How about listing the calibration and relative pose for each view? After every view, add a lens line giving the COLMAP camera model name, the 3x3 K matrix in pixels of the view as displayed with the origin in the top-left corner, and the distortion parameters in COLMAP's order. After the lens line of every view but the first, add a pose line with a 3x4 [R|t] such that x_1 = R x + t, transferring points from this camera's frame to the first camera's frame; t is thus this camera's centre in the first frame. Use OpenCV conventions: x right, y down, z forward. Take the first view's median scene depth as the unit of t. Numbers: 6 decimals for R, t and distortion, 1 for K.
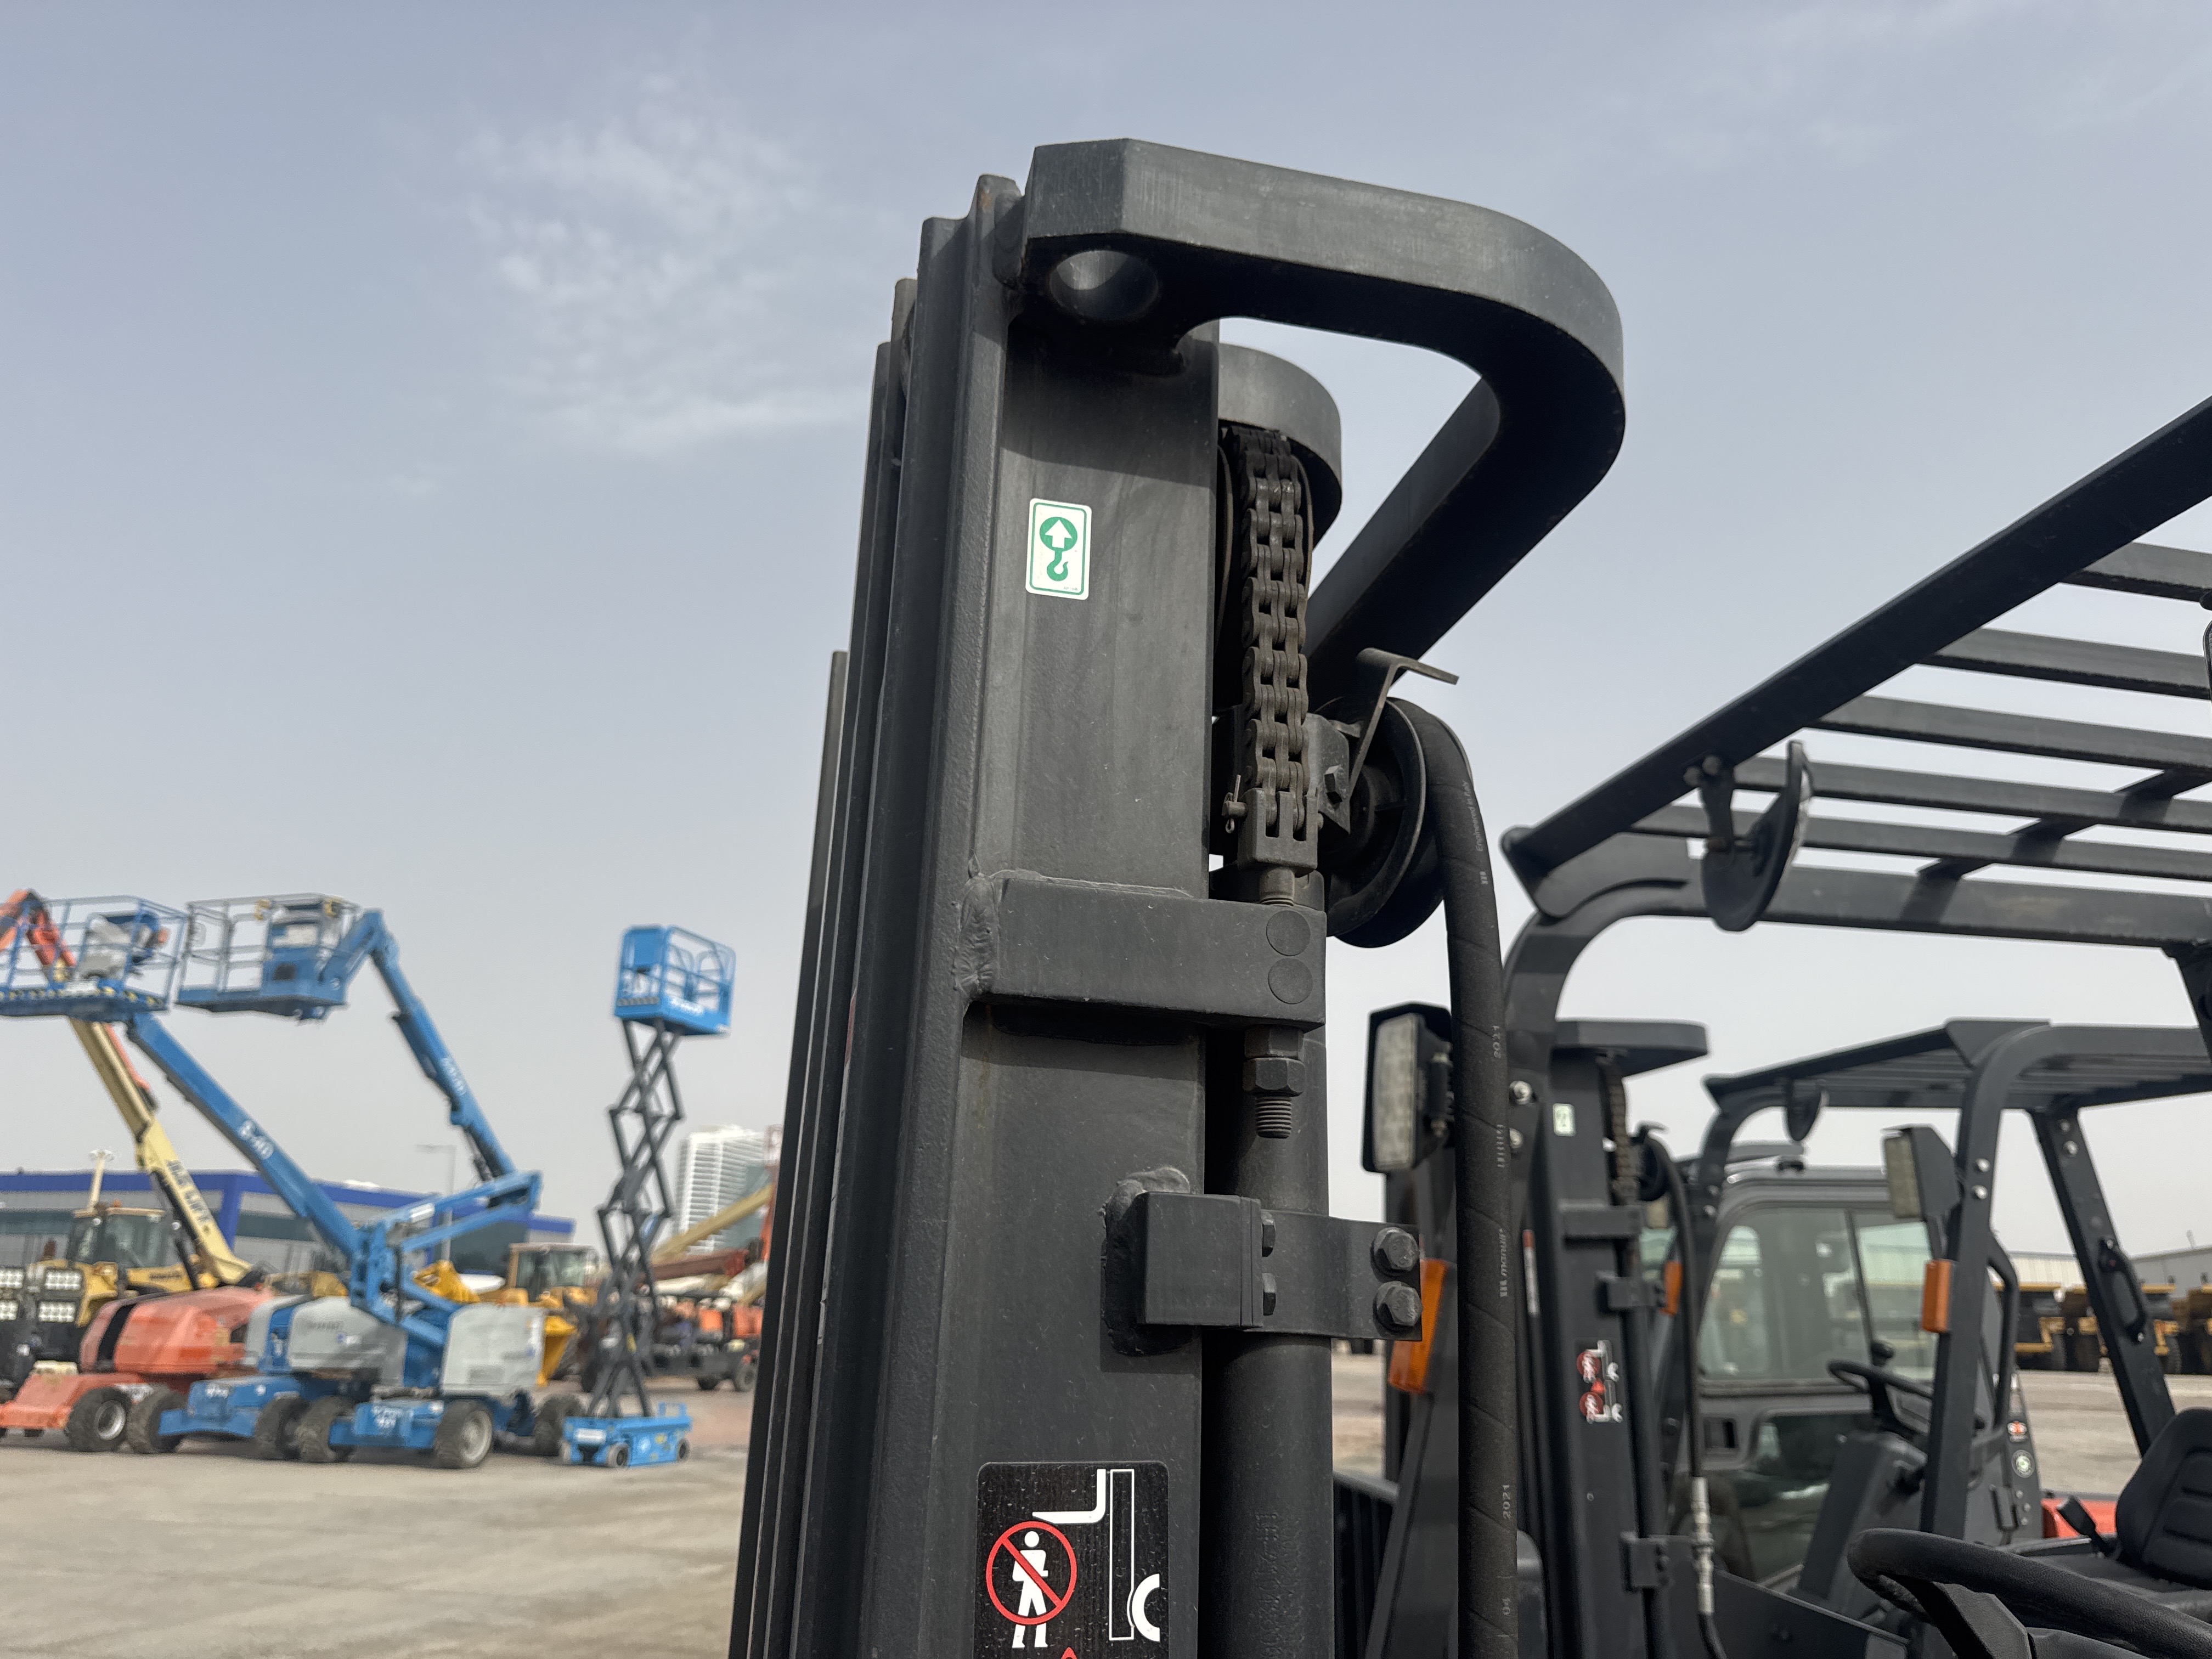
lens RADIAL K [[1630.9, 0, 1087.0], [0, 1630.9, 830.9], [0, 0, 1]] dist [0.001111, -0.021320]
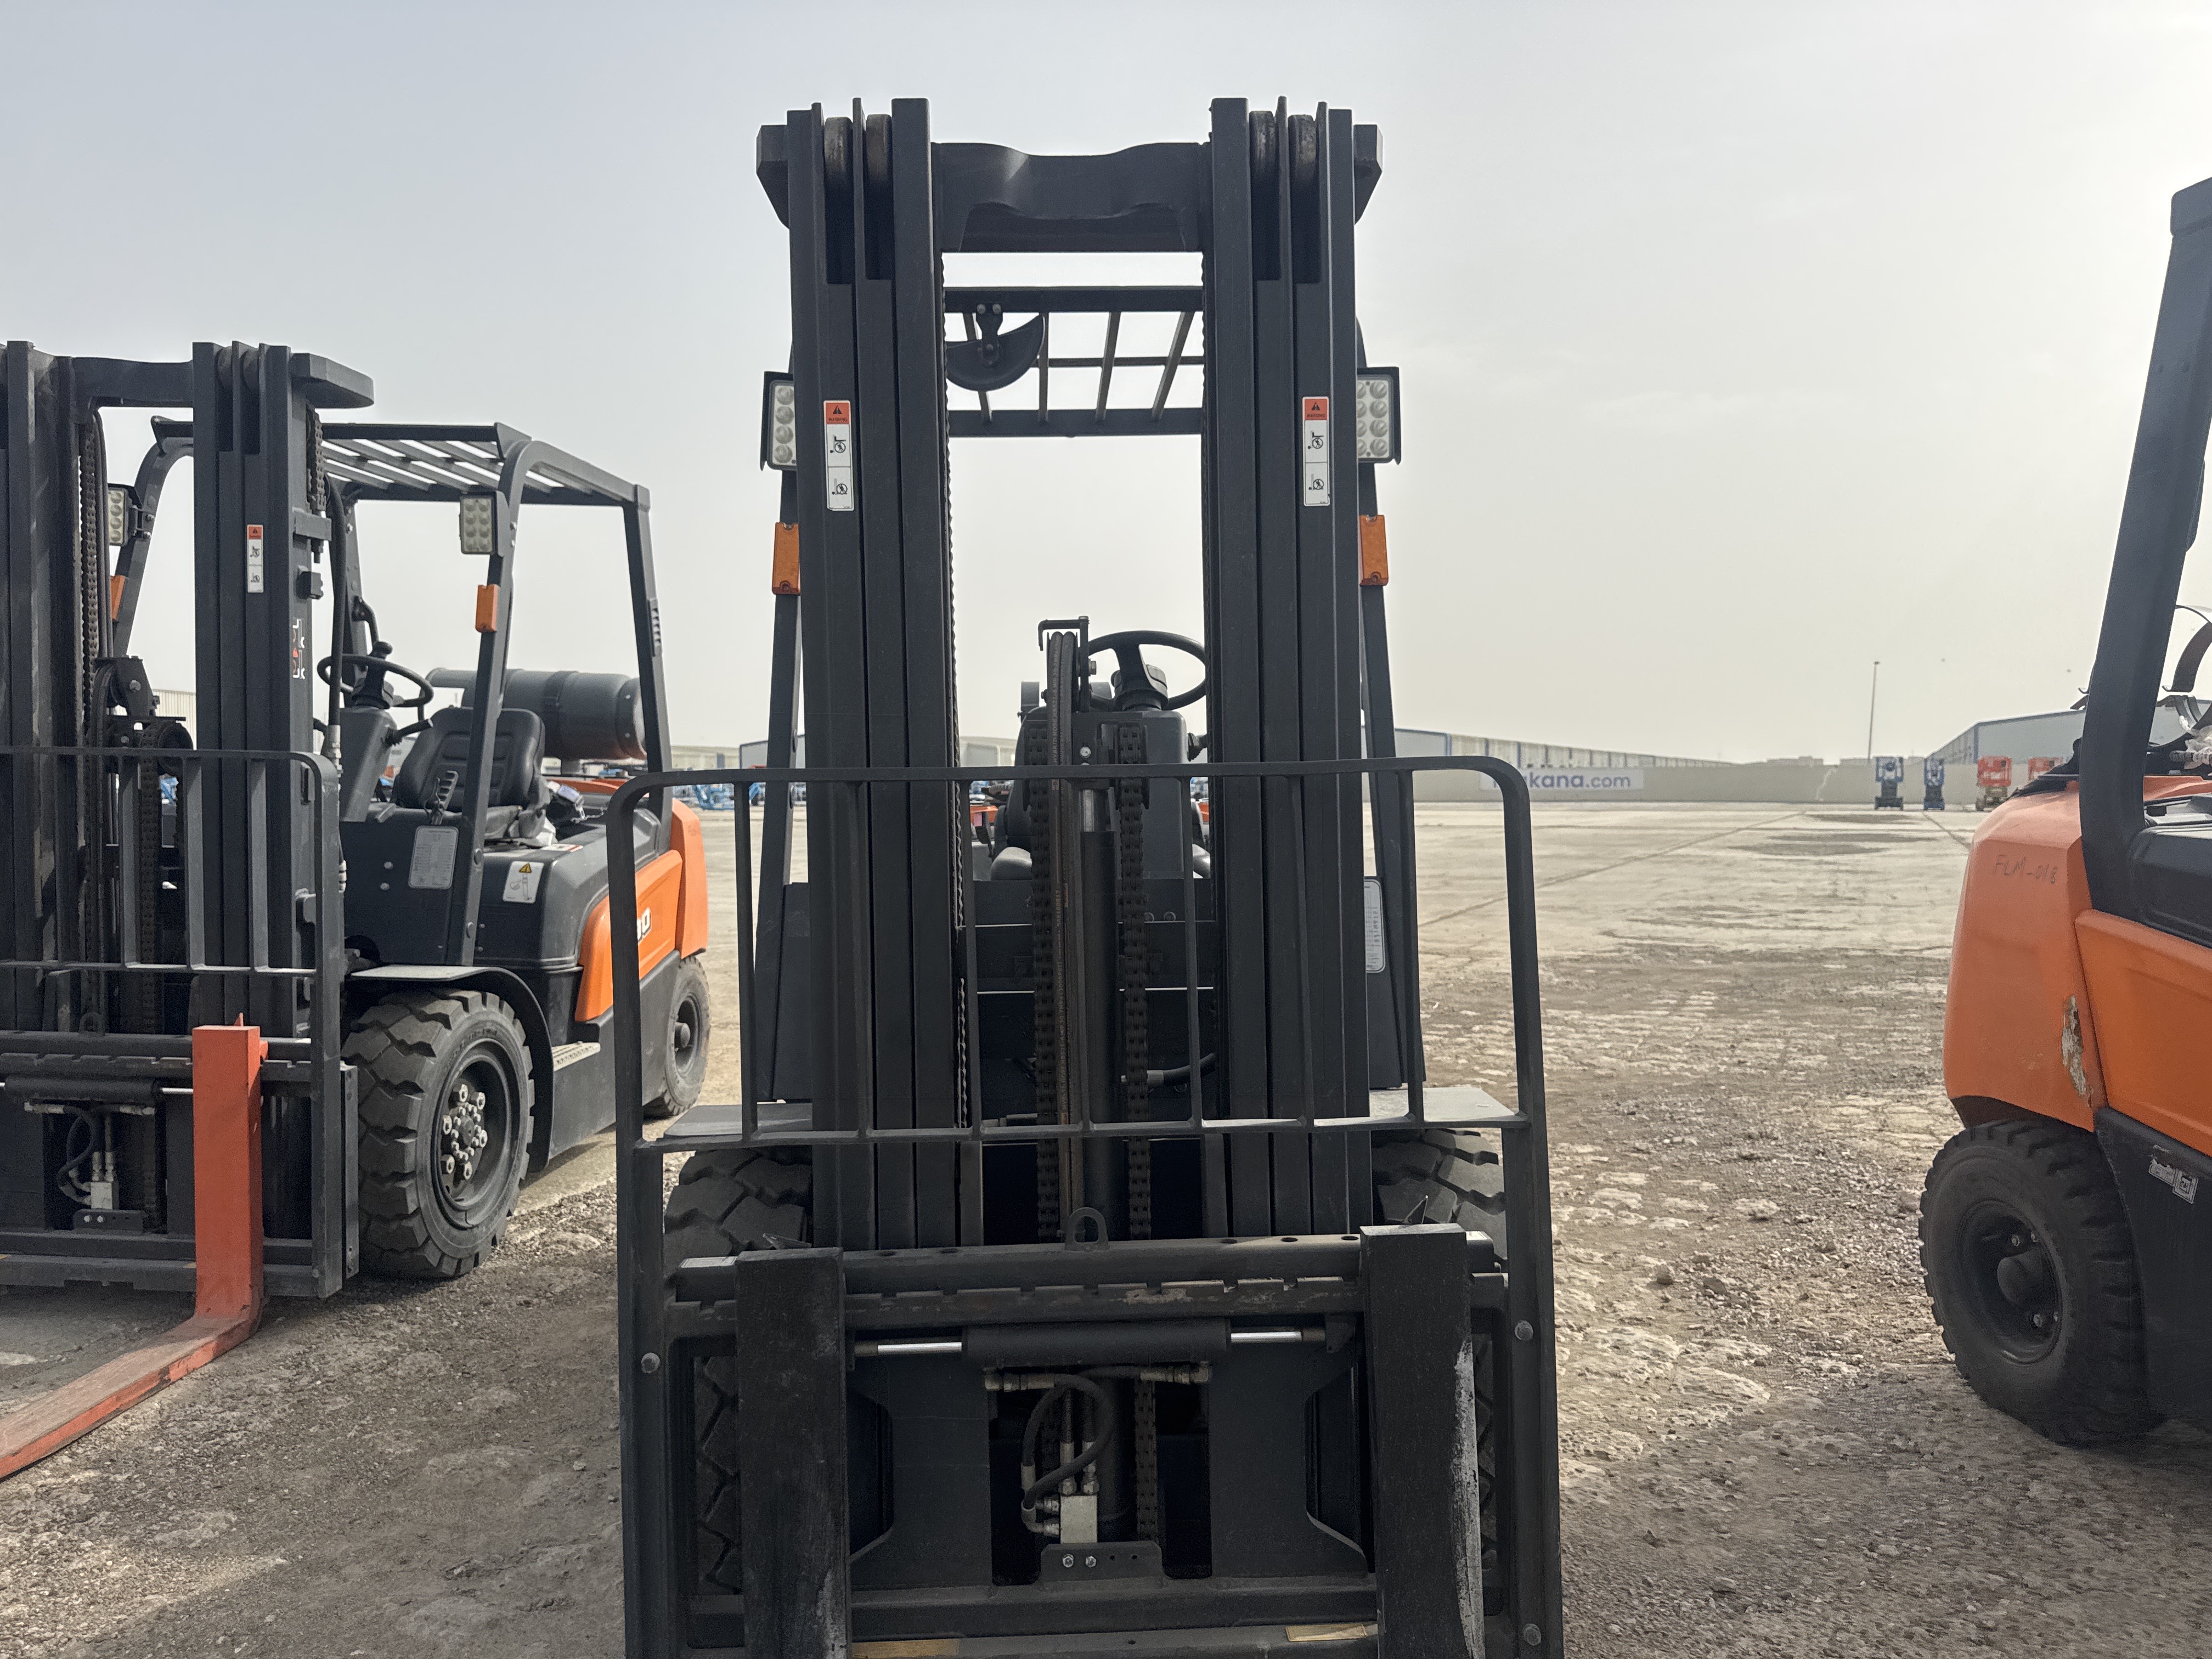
lens RADIAL K [[1579.7, 0, 1116.4], [0, 1579.7, 837.4], [0, 0, 1]] dist [0.100902, -0.205096]
pose [[0.199182, -0.048386, 0.978767, -0.569190], [-0.282653, 0.953496, 0.104657, 0.124656], [-0.938314, -0.297497, 0.176243, 0.109221]]
